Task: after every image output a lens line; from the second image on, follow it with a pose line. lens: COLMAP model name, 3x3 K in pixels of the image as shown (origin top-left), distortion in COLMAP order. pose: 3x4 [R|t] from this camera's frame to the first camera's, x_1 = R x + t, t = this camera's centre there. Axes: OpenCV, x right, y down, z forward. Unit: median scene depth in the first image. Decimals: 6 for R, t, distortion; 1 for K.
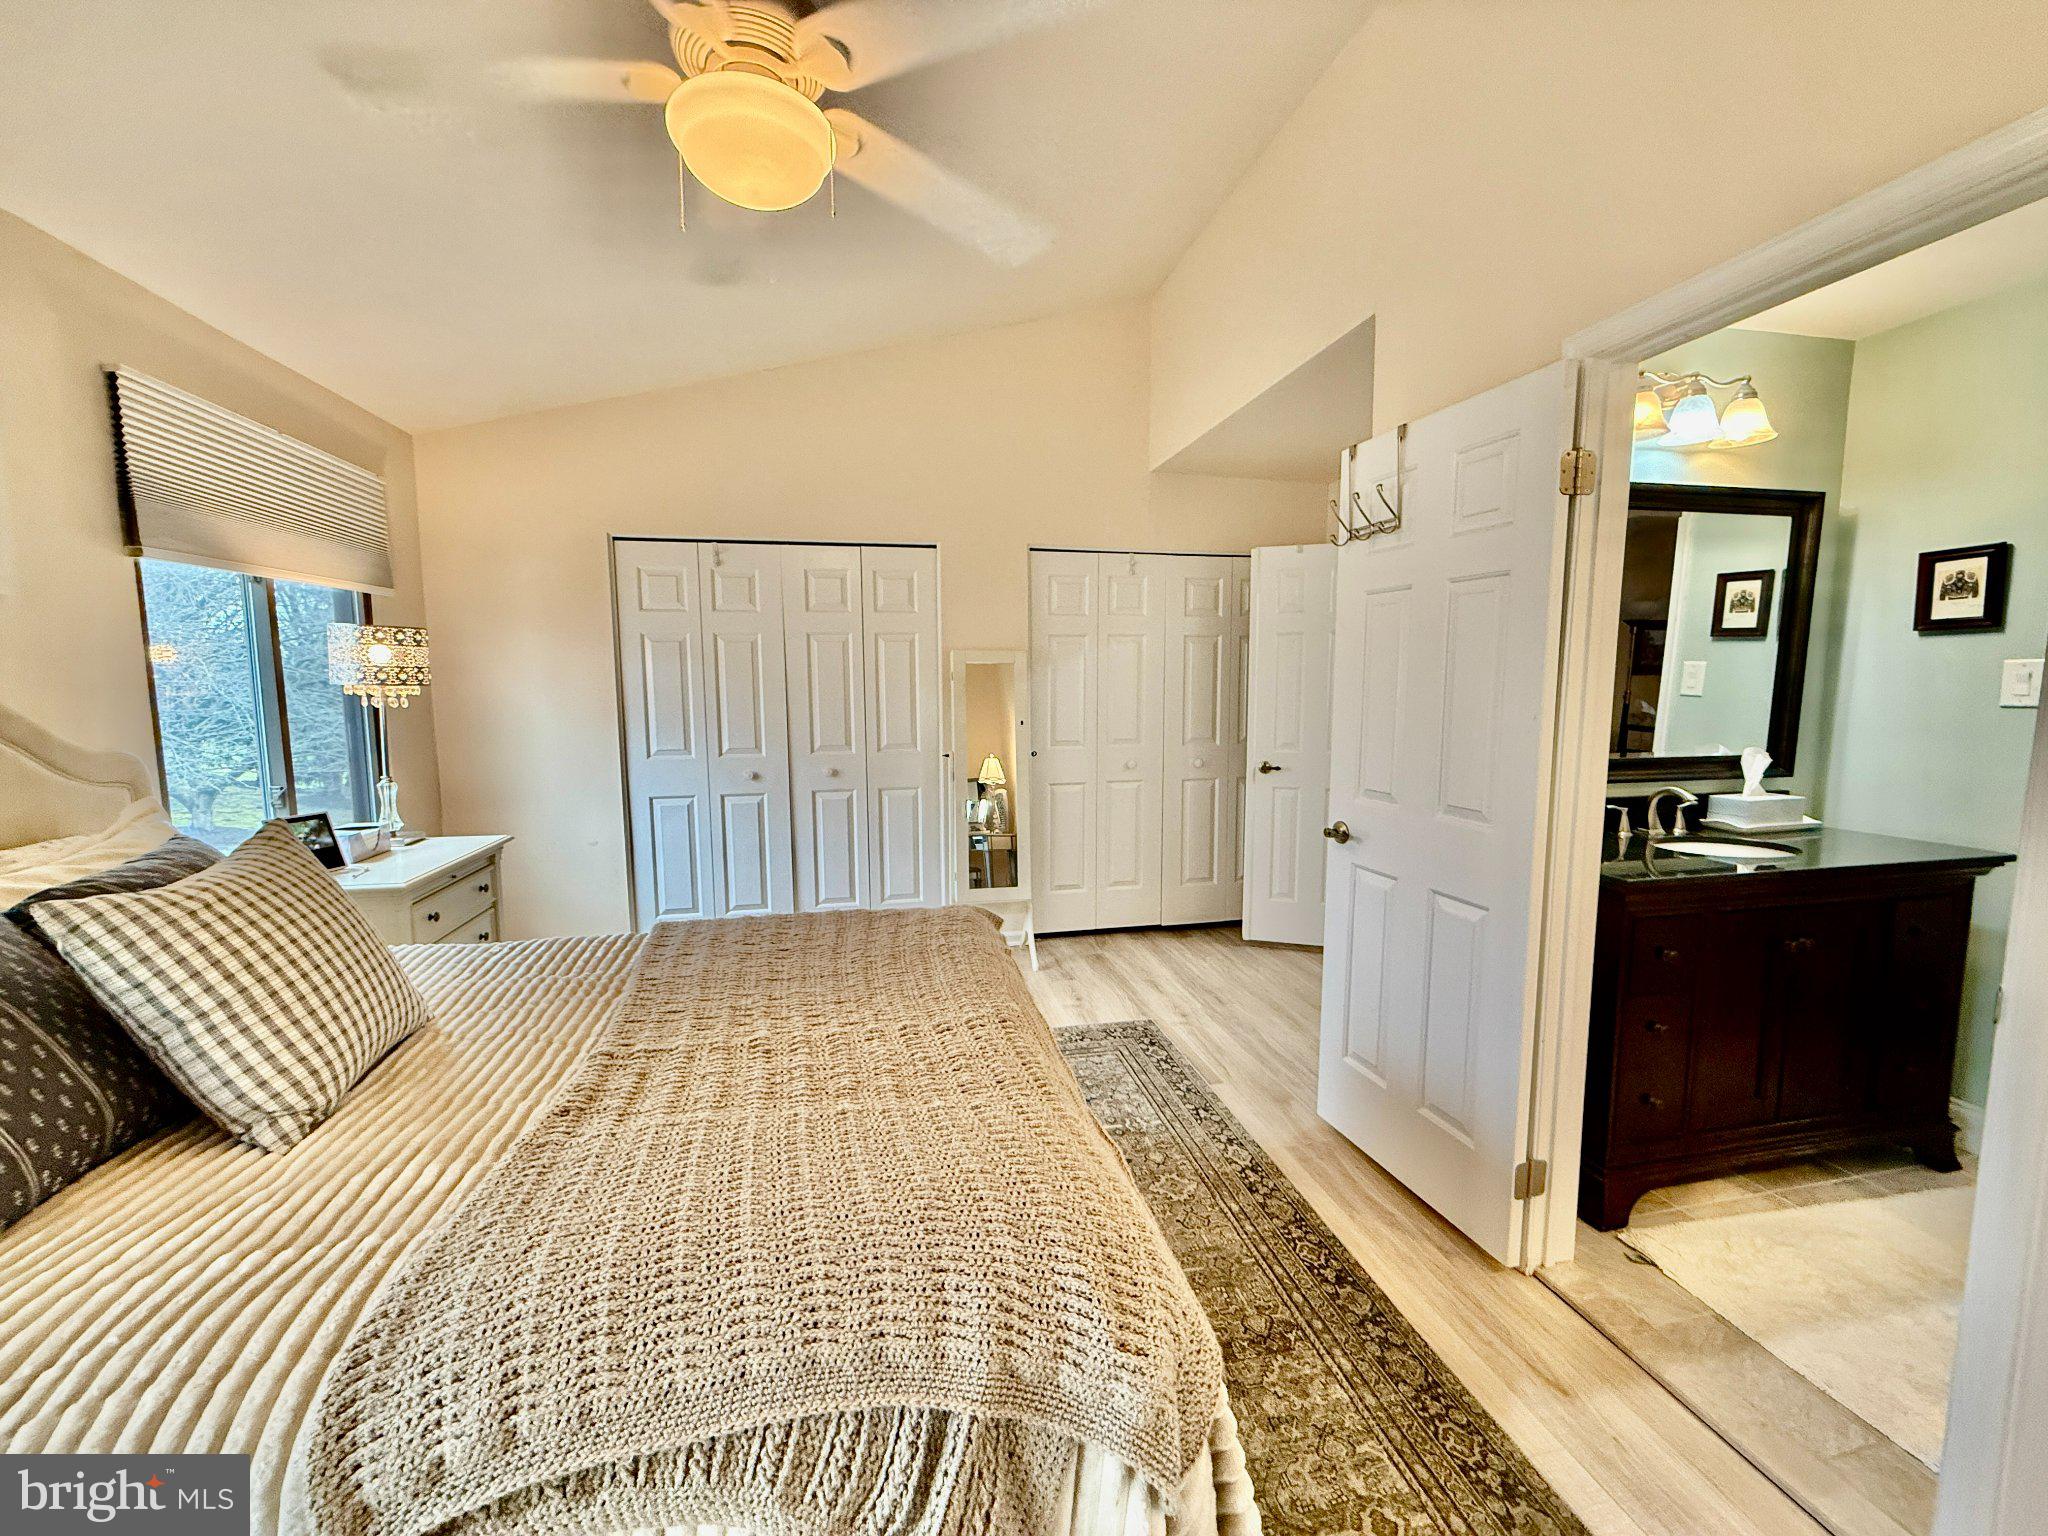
lens RADIAL K [[812.8, 0, 1022.1], [0, 812.8, 769.2], [0, 0, 1]] dist [-0.000537, 0.000493]
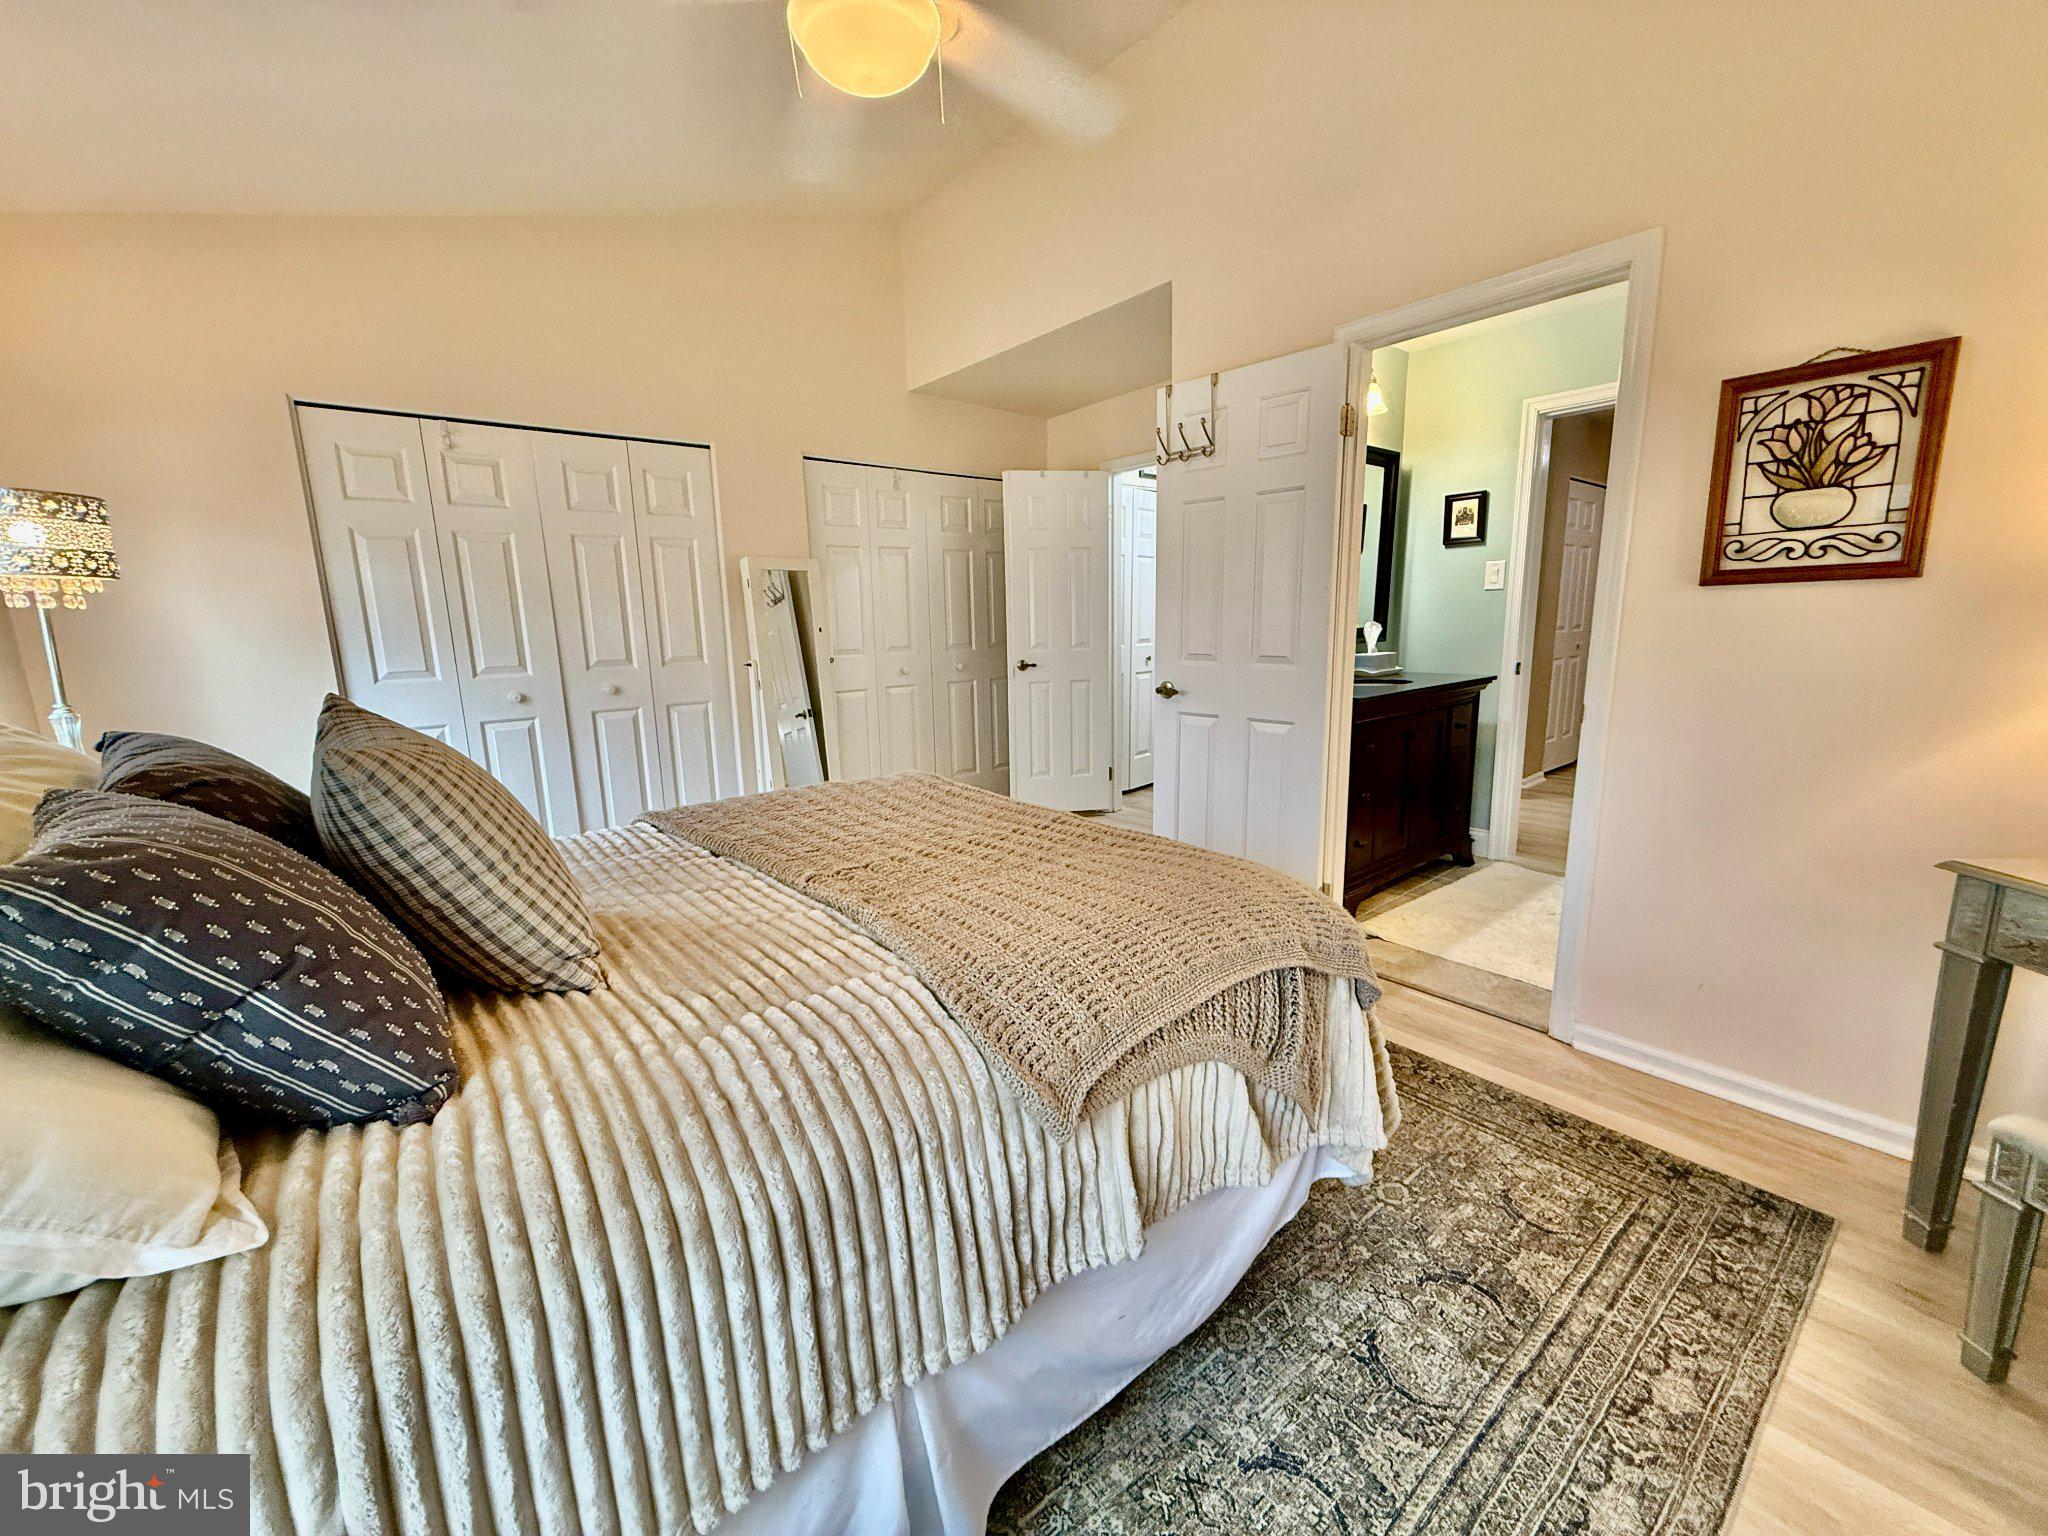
lens RADIAL K [[812.8, 0, 1015.2], [0, 812.8, 771.1], [0, 0, 1]] dist [-0.000537, 0.000493]
pose [[0.883792, -0.102341, 0.456551, -0.428796], [0.068507, 0.993573, 0.090103, 0.071612], [-0.462838, -0.048356, 0.885123, -0.054897]]
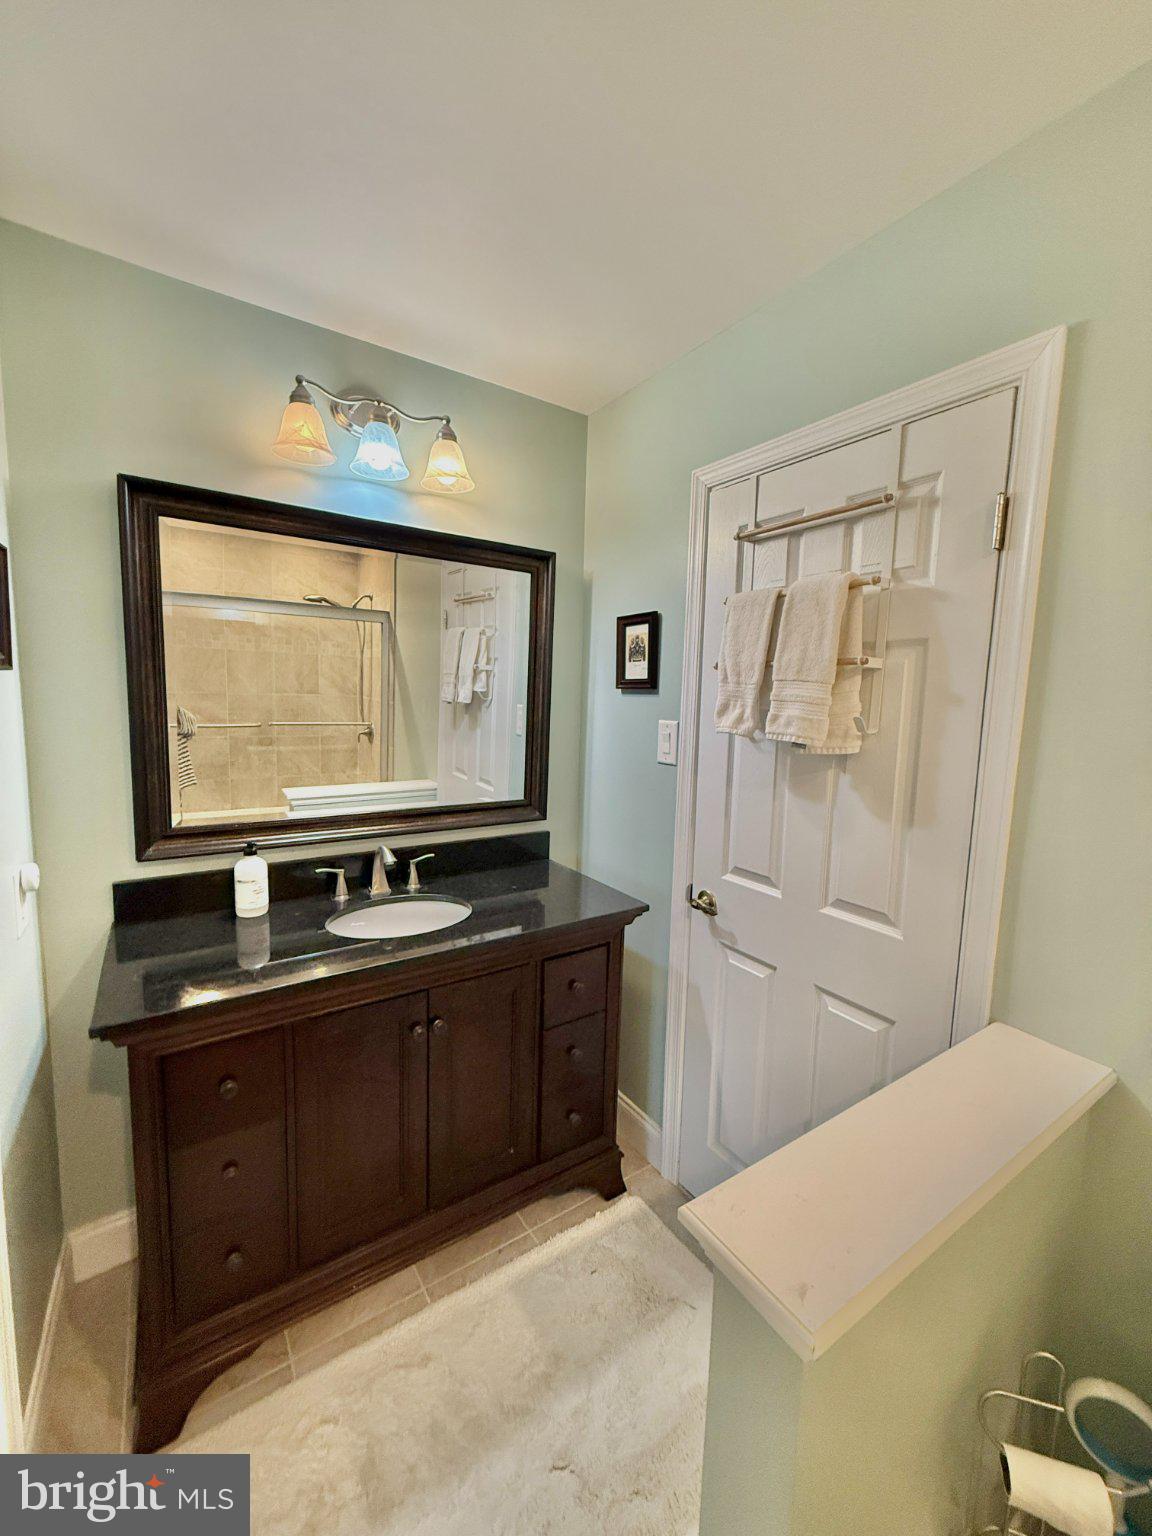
lens RADIAL K [[609.6, 0, 579.2], [0, 609.6, 771.8], [0, 0, 1]] dist [-0.000537, 0.000493]
pose [[0.928802, -0.014985, 0.370272, 0.738692], [0.006671, 0.999696, 0.023724, -0.077720], [-0.370515, -0.019565, 0.928620, 0.257313]]
